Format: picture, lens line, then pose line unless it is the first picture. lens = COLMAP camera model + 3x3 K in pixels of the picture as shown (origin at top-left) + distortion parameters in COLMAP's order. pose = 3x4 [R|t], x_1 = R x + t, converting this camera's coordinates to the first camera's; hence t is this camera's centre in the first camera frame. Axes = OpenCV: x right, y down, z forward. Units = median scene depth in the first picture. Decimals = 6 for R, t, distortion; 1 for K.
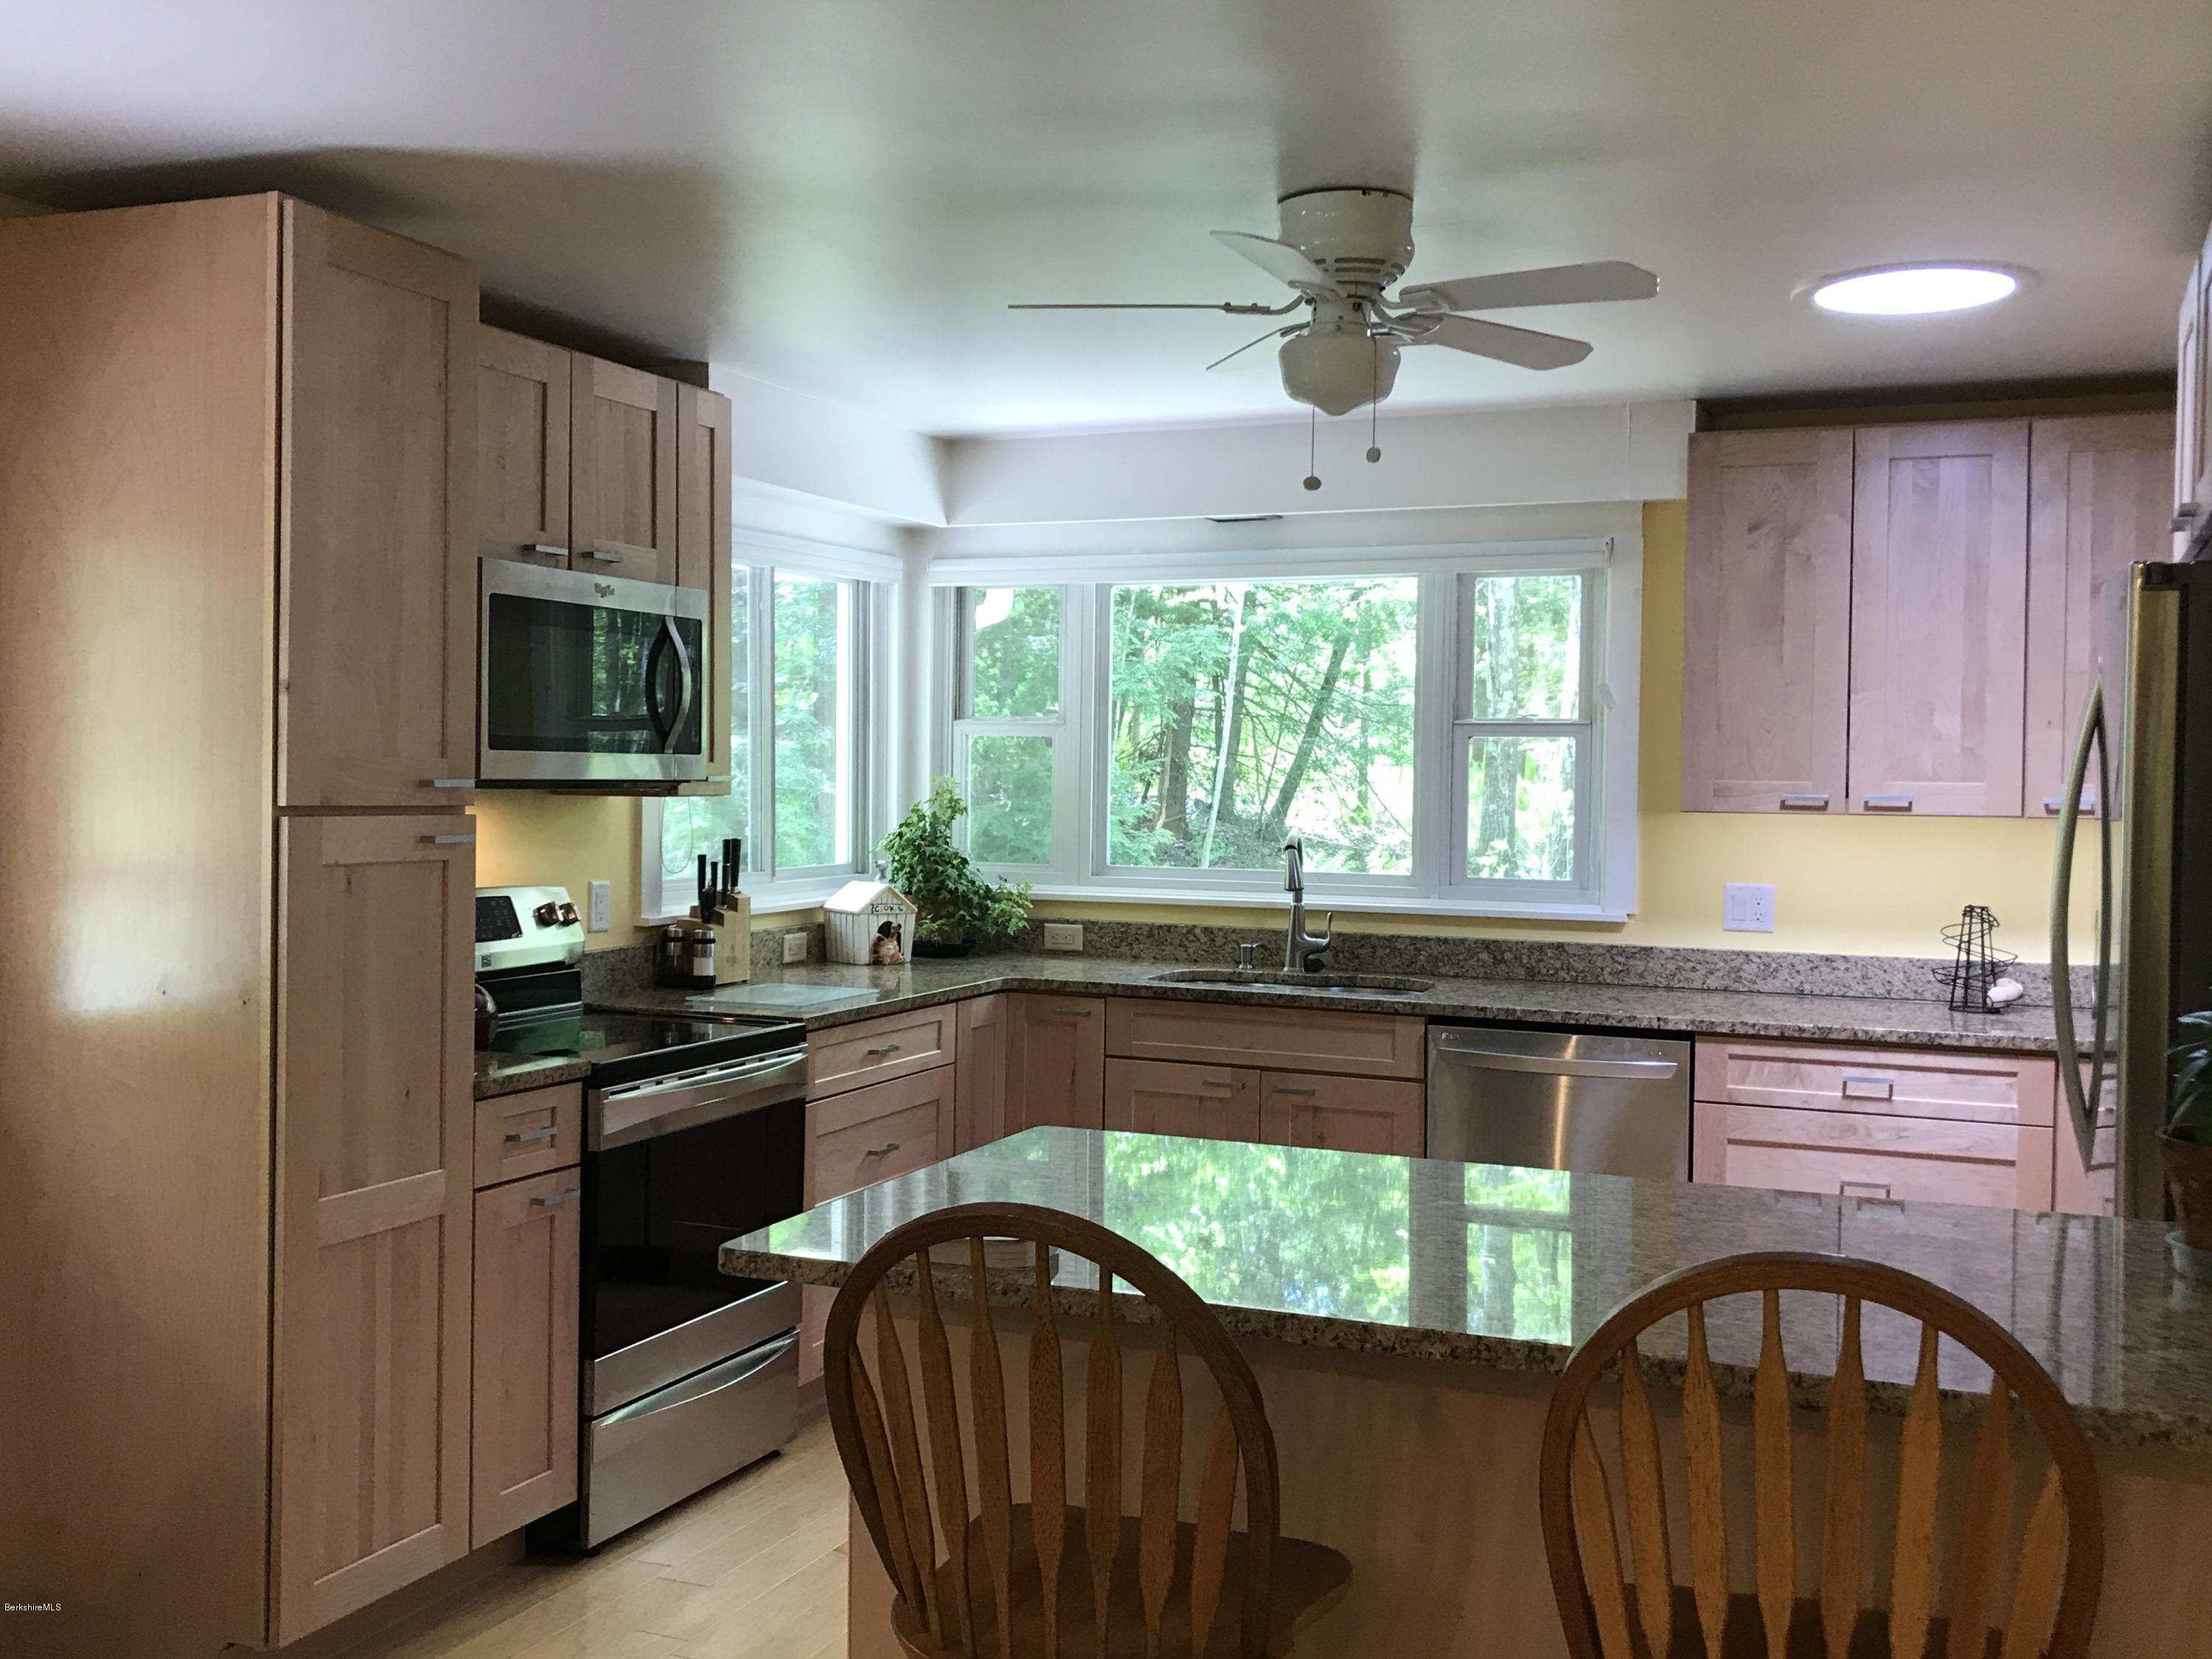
lens RADIAL K [[2198.4, 0, 1108.2], [0, 2198.4, 819.9], [0, 0, 1]] dist [0.057823, 0.000000]
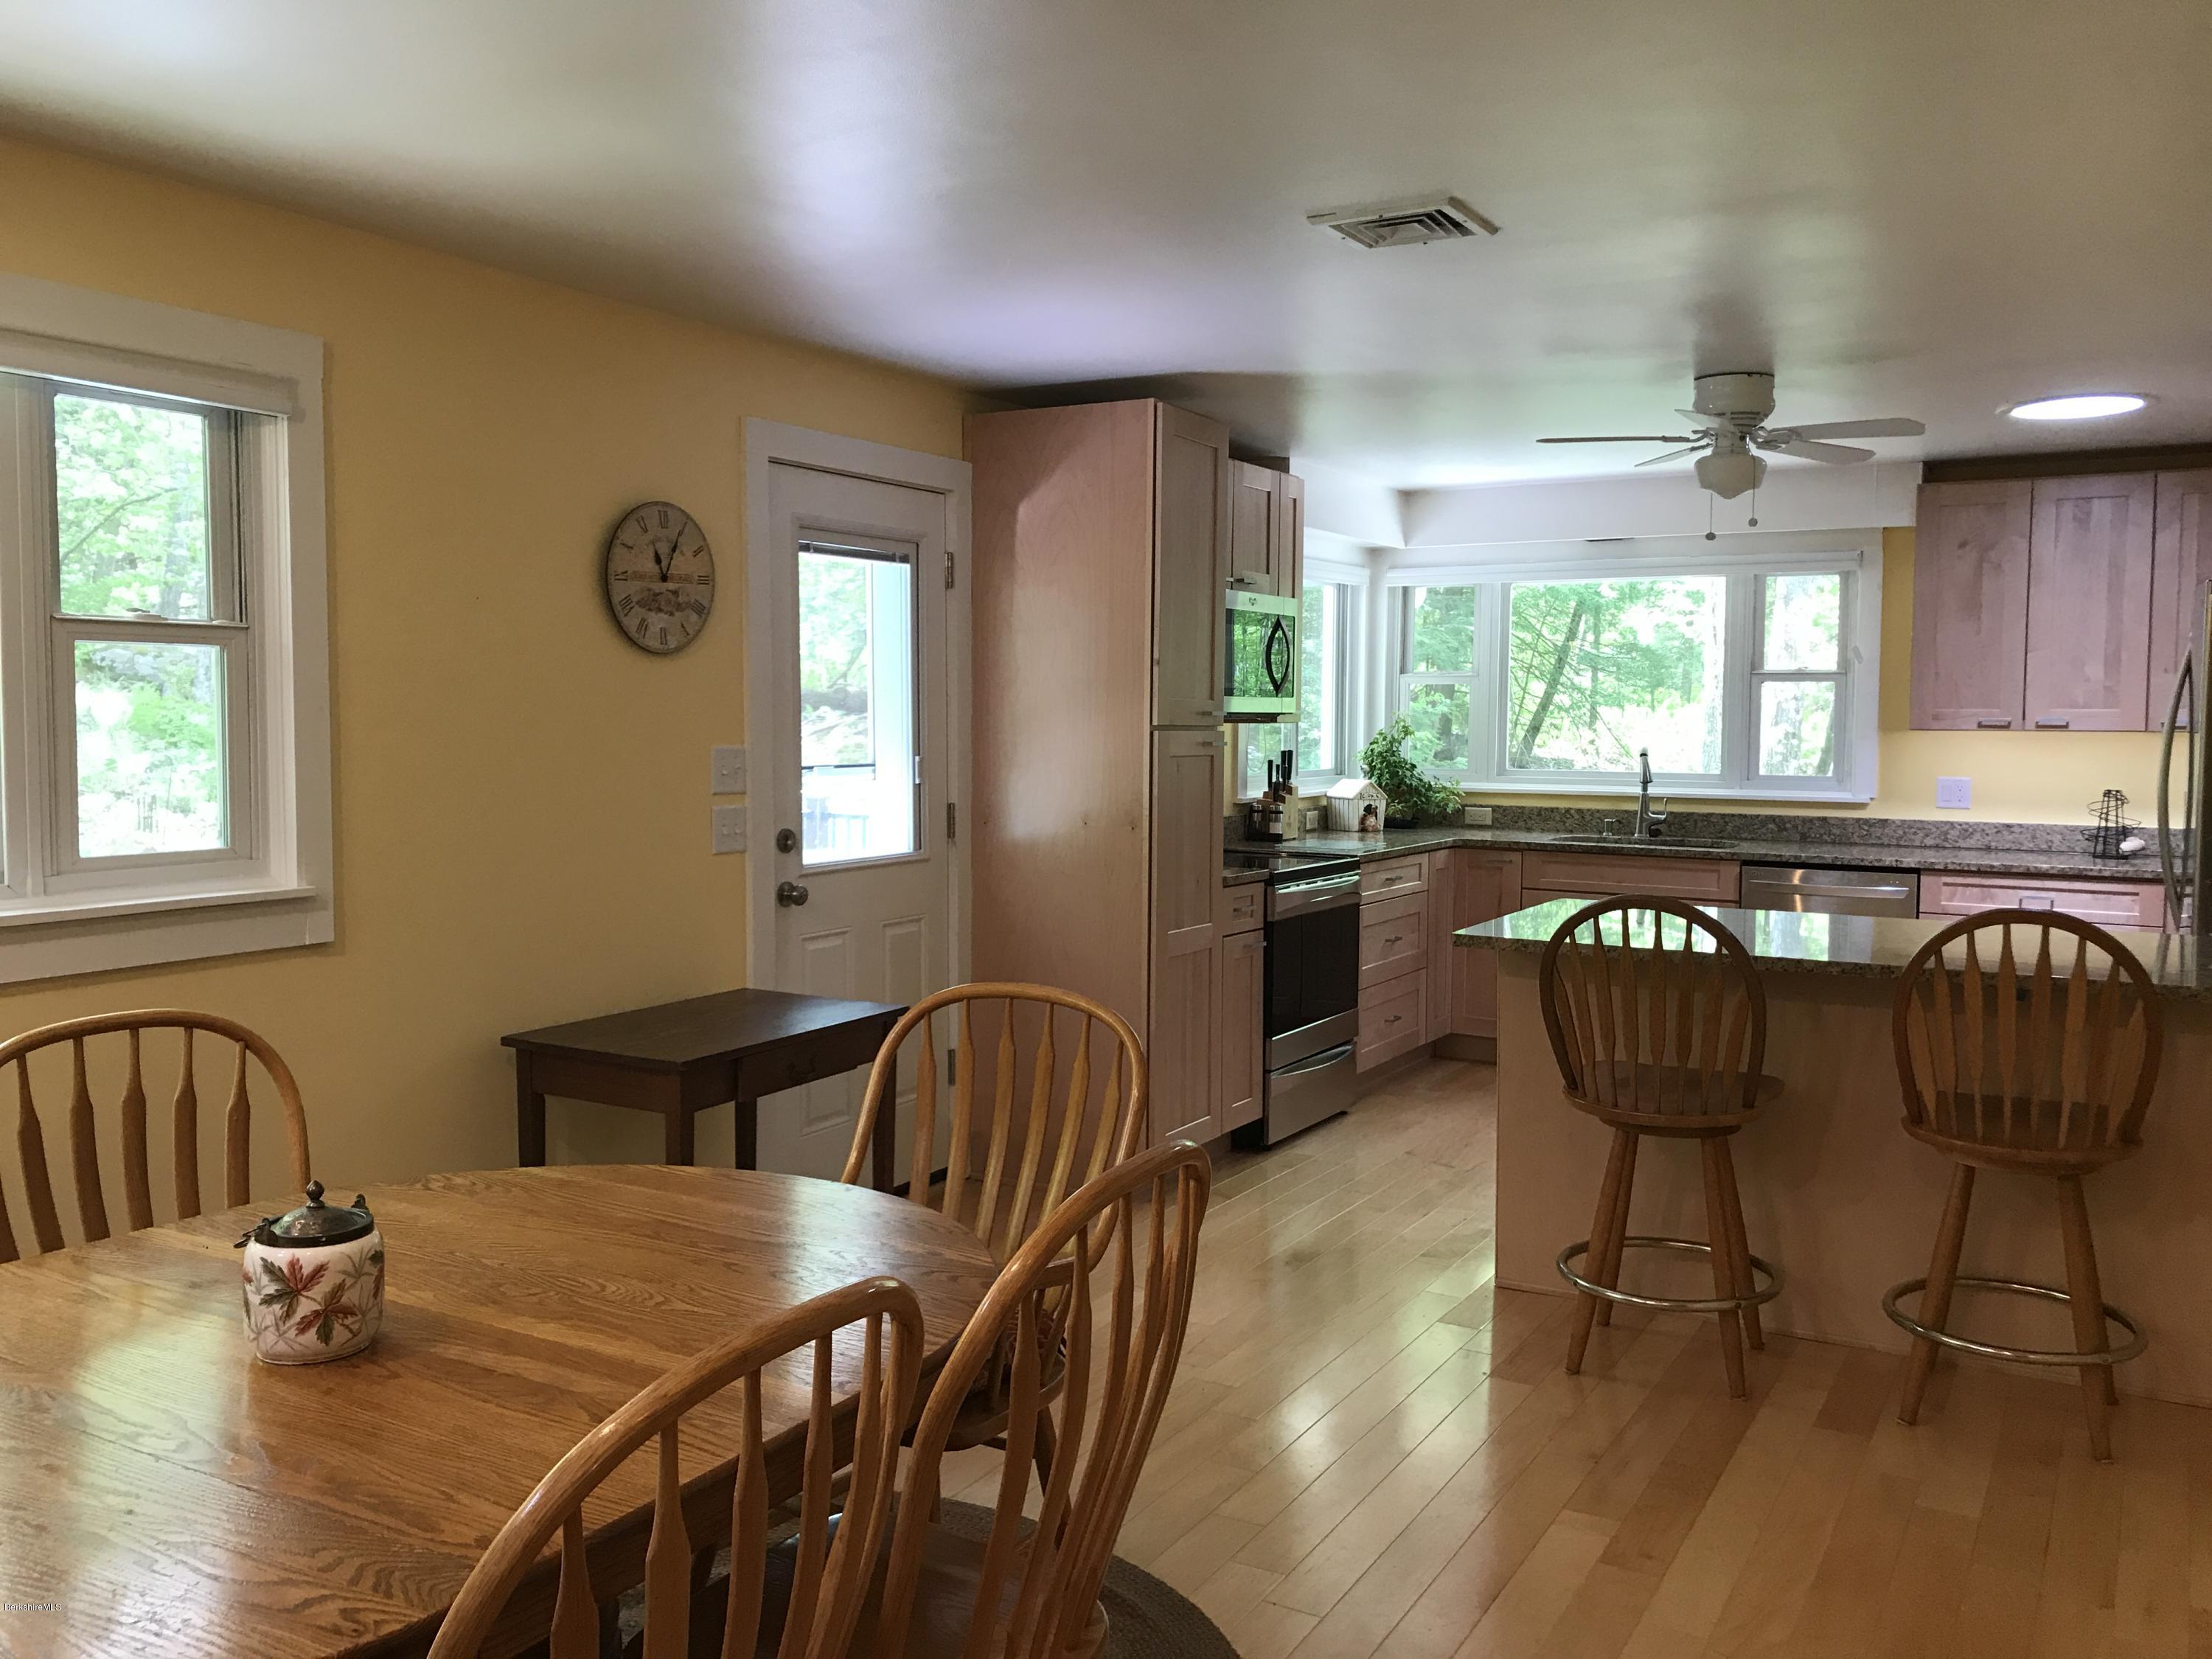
lens RADIAL K [[1828.3, 0, 1091.2], [0, 1828.3, 817.9], [0, 0, 1]] dist [-0.010765, 0.069752]
pose [[0.990637, 0.002468, -0.136503, -0.133895], [0.002209, 0.999416, 0.034098, 0.012657], [0.136508, -0.034080, 0.990053, -0.350457]]
